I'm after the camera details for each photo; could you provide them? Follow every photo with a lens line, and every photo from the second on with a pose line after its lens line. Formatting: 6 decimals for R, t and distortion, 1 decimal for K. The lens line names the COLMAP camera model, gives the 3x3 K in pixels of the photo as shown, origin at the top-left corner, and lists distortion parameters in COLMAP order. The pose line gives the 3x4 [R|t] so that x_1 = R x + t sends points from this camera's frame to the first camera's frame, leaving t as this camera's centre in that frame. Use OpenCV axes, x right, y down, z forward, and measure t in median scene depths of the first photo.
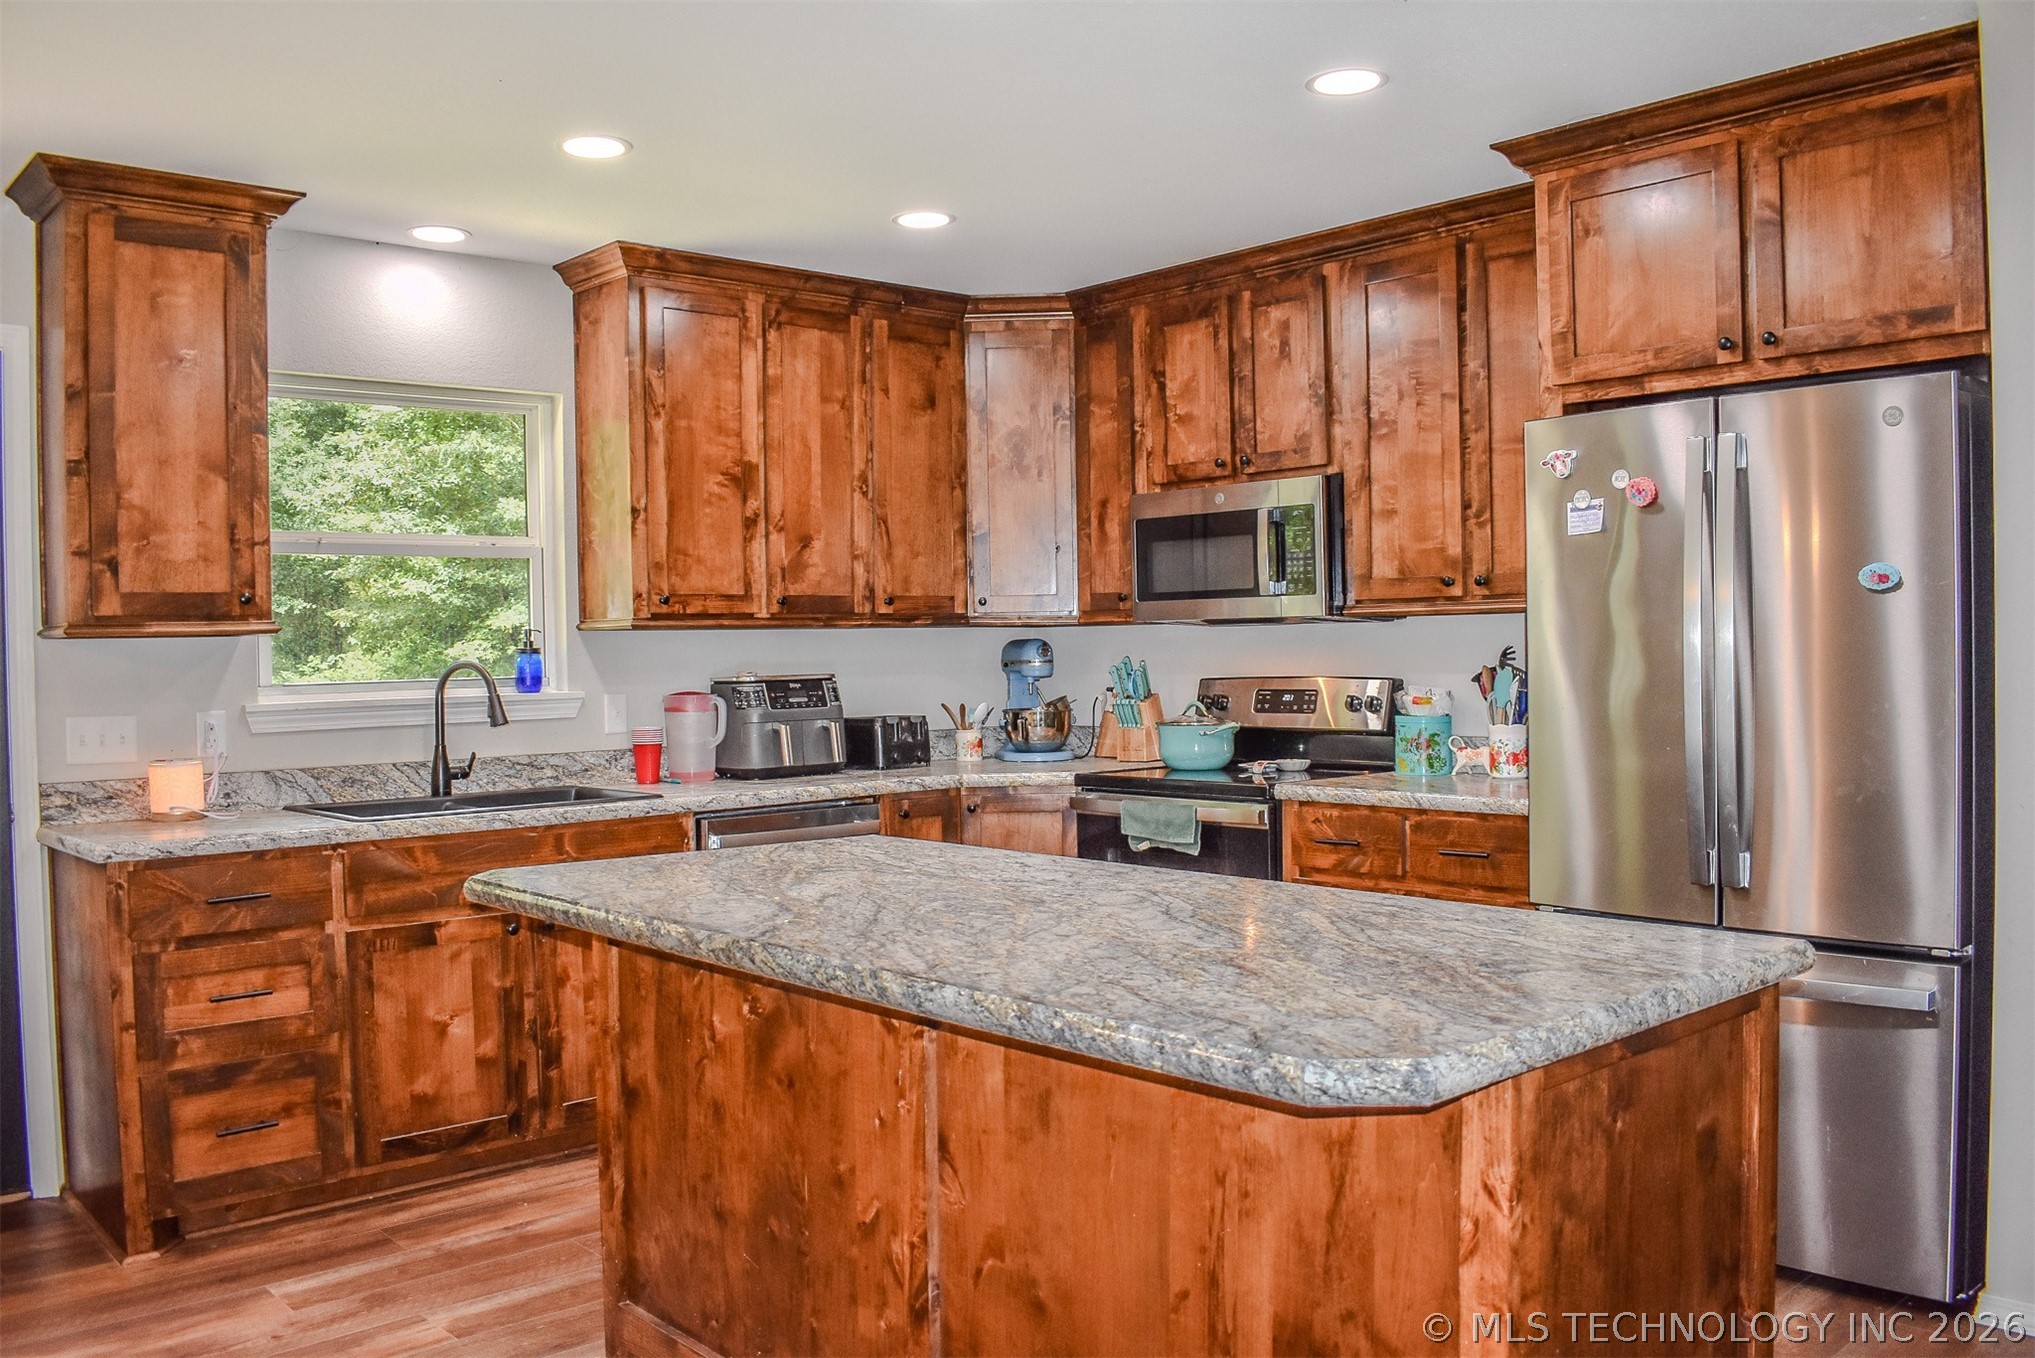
lens RADIAL K [[1626.1, 0, 1006.2], [0, 1626.1, 679.2], [0, 0, 1]] dist [-0.093109, 0.017063]
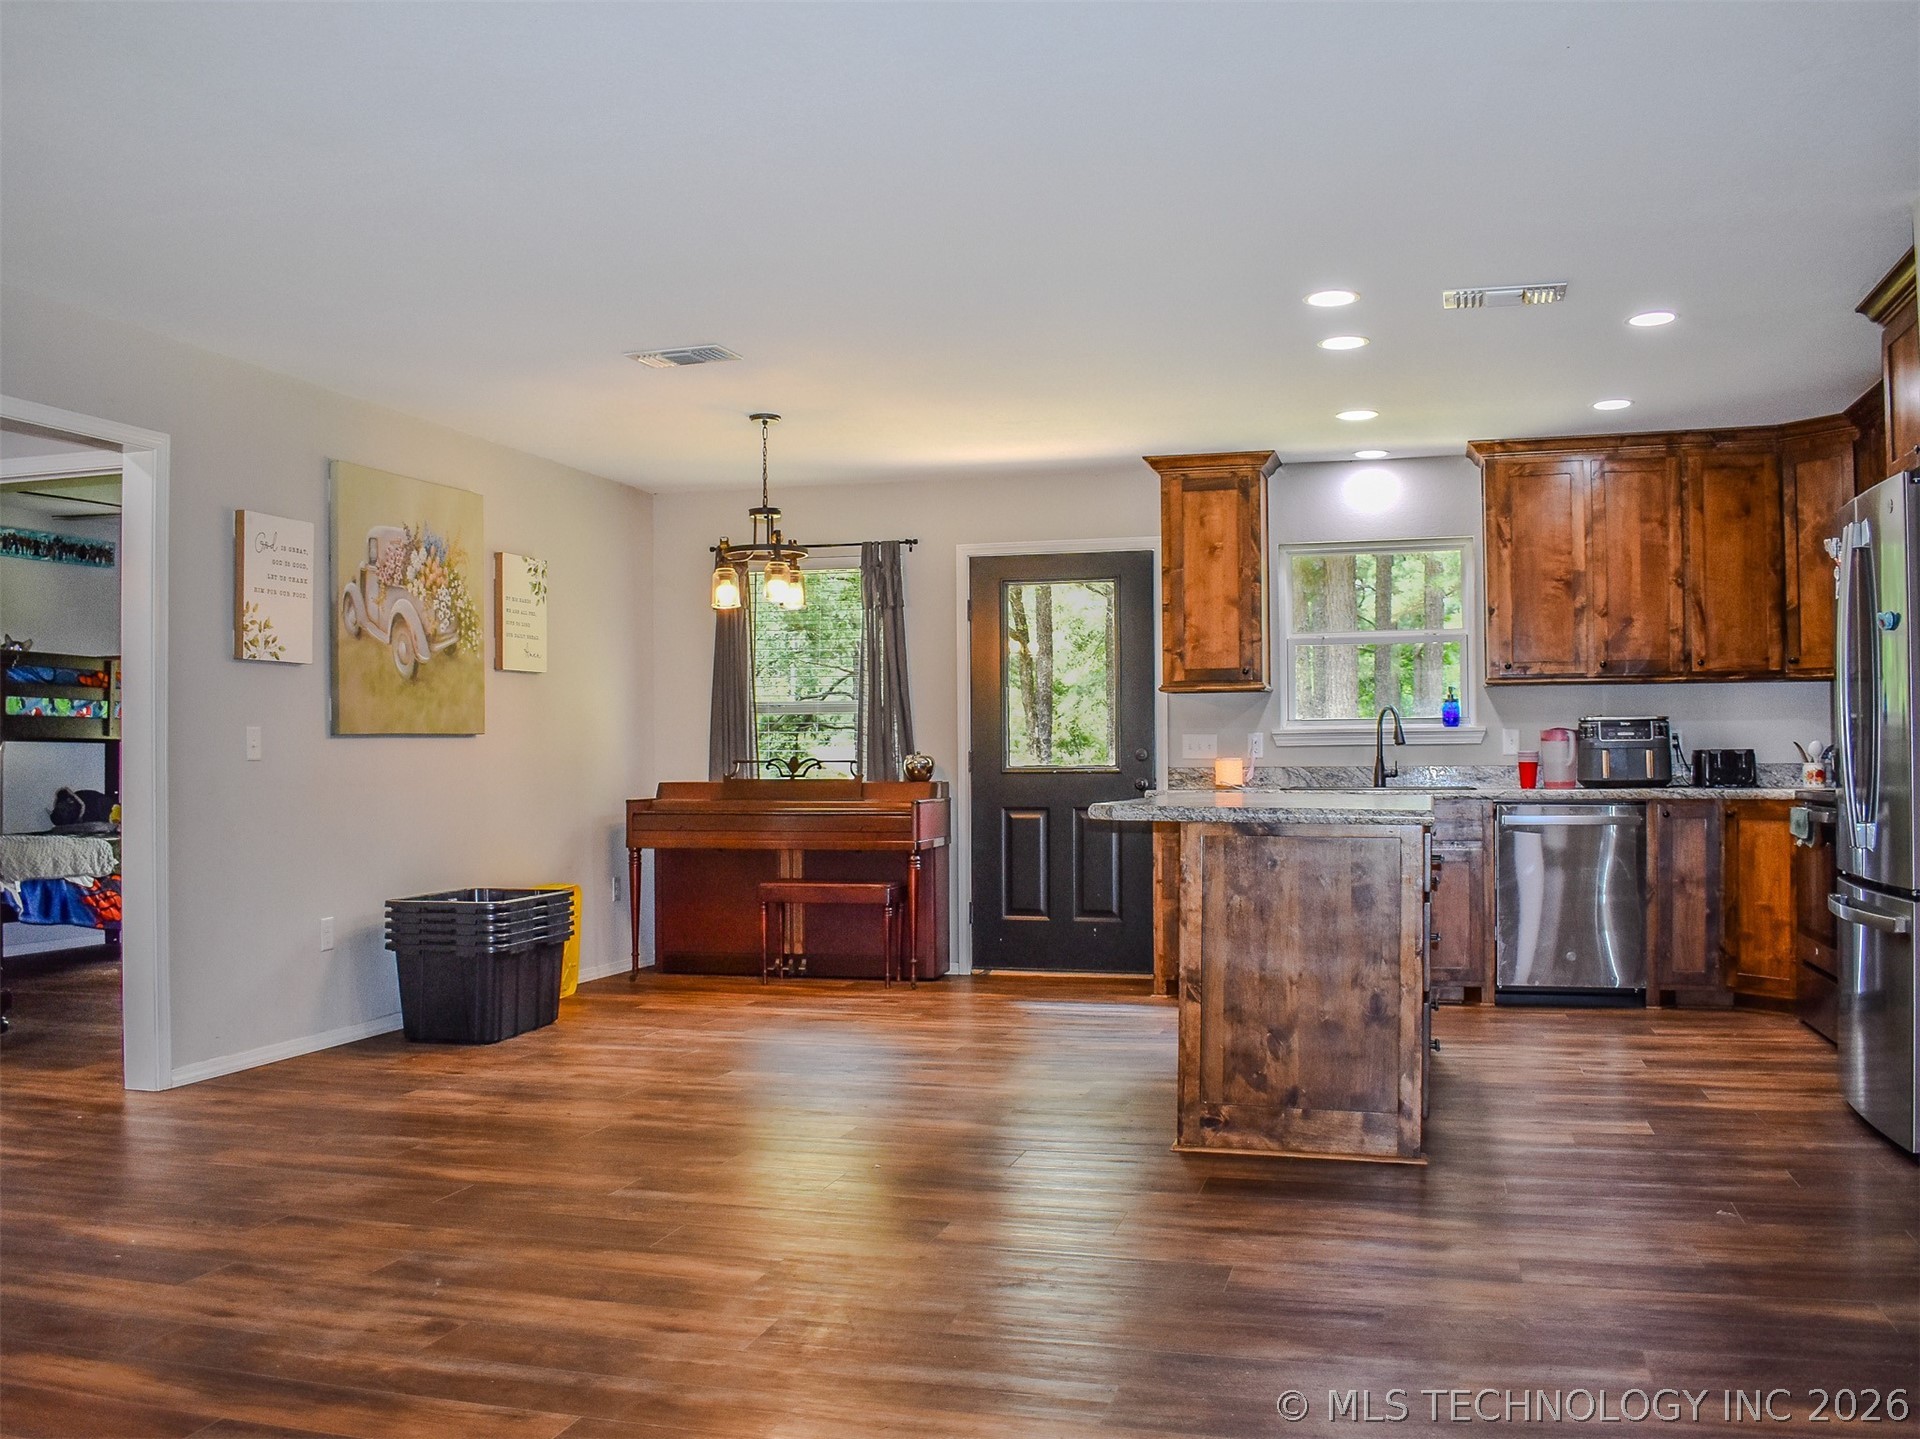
lens RADIAL K [[1703.8, 0, 958.6], [0, 1703.8, 726.8], [0, 0, 1]] dist [-0.094861, 0.017155]
pose [[0.537631, -0.000531, -0.843180, 0.901302], [-0.019815, 0.999716, -0.013265, 0.042435], [0.842947, 0.023839, 0.537468, -0.317995]]
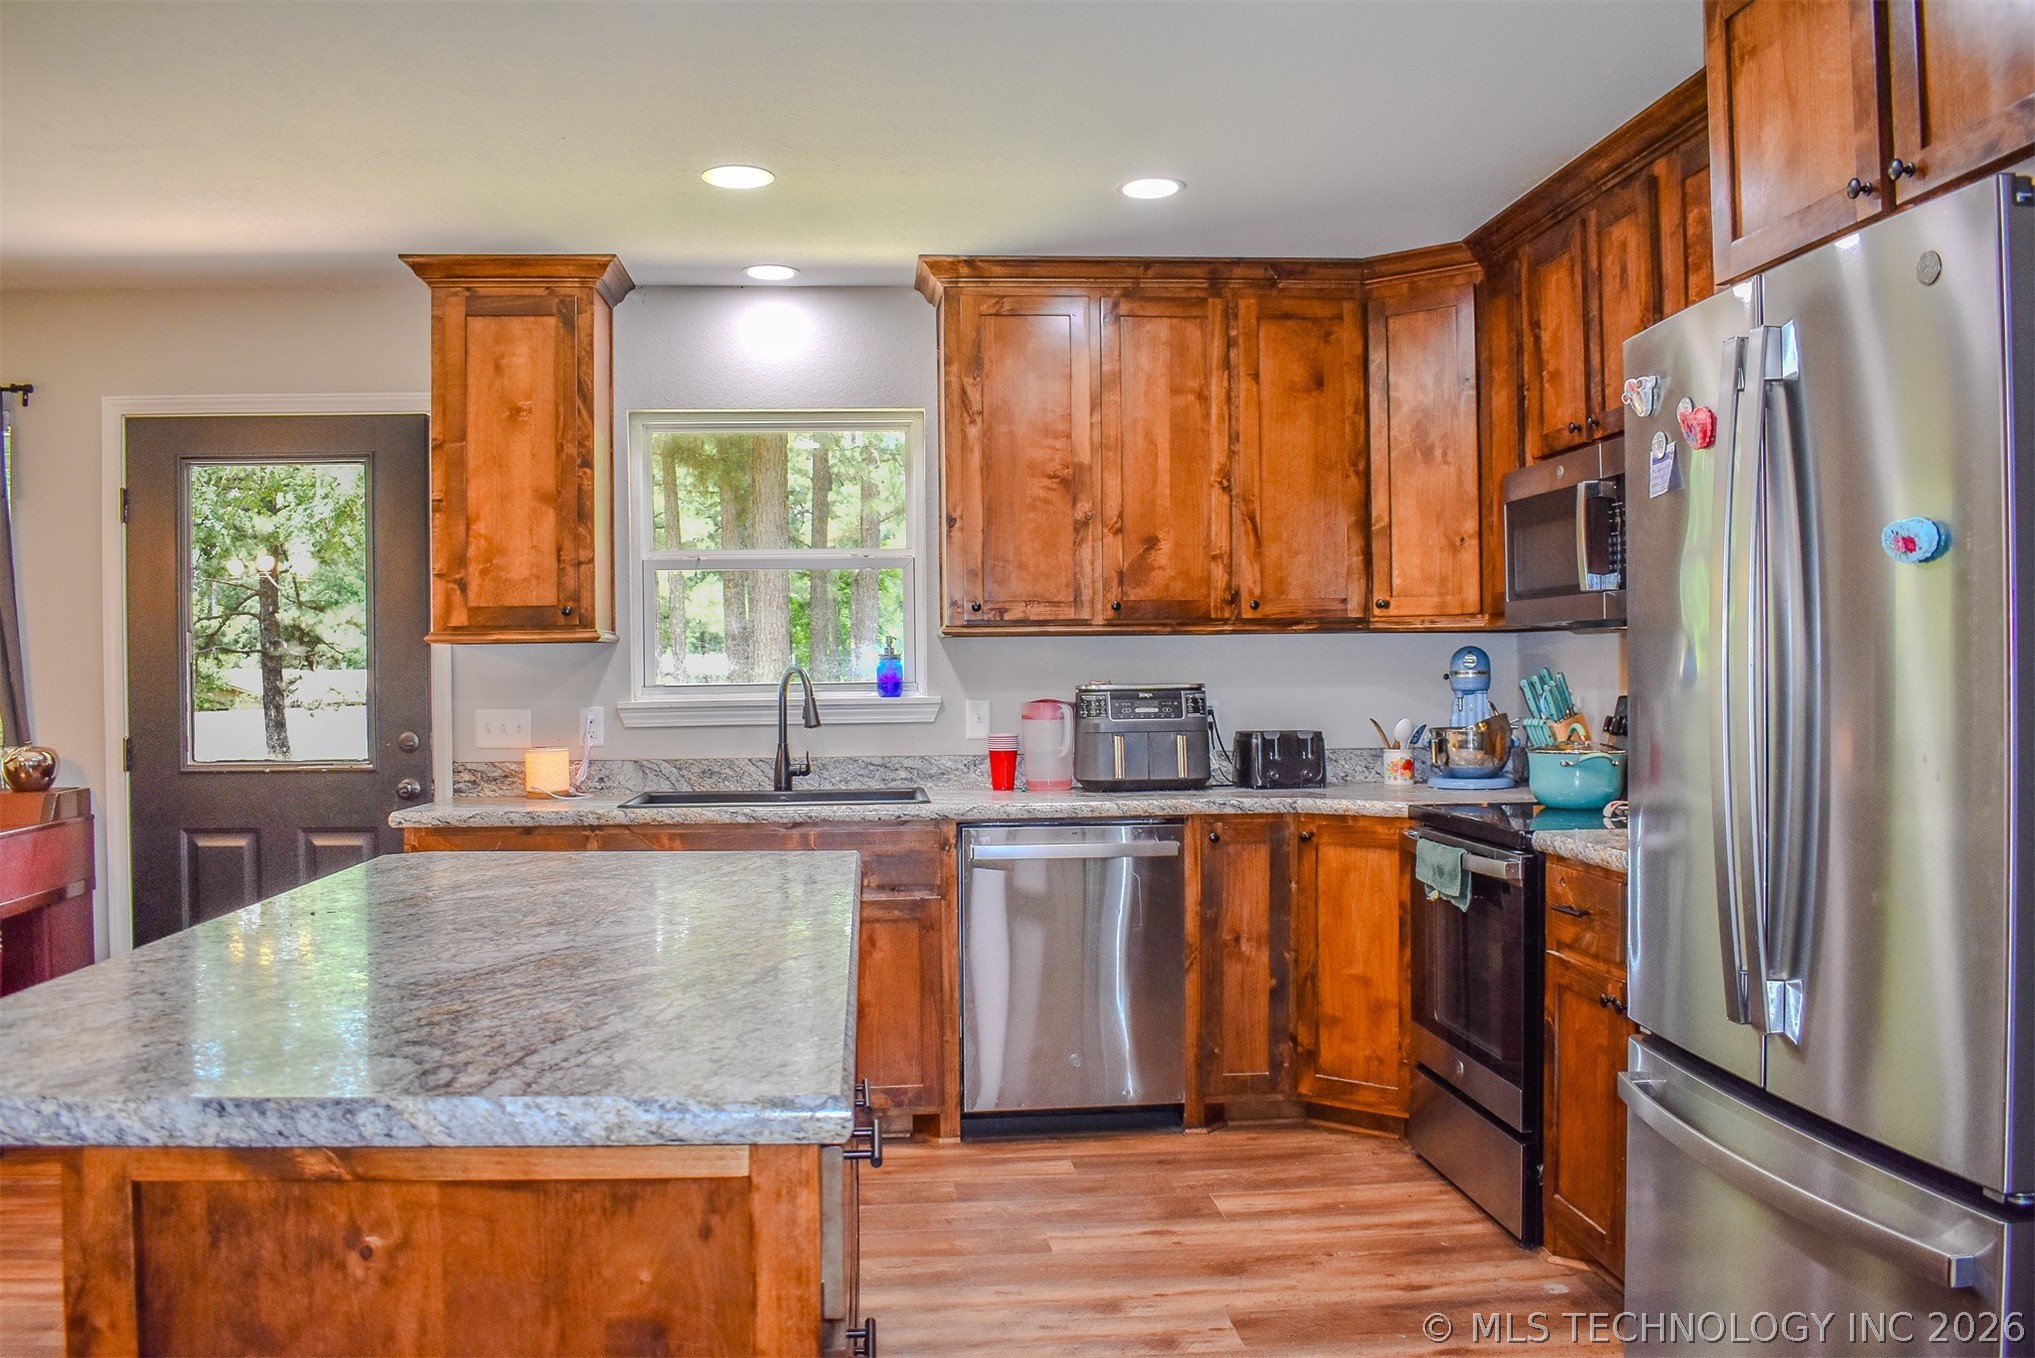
lens RADIAL K [[1626.1, 0, 1011.6], [0, 1626.1, 682.1], [0, 0, 1]] dist [-0.093109, 0.017063]
pose [[0.800819, 0.014190, -0.598738, 0.426612], [-0.015761, 0.999872, 0.002615, -0.005754], [0.598698, 0.007343, 0.800941, 0.217821]]
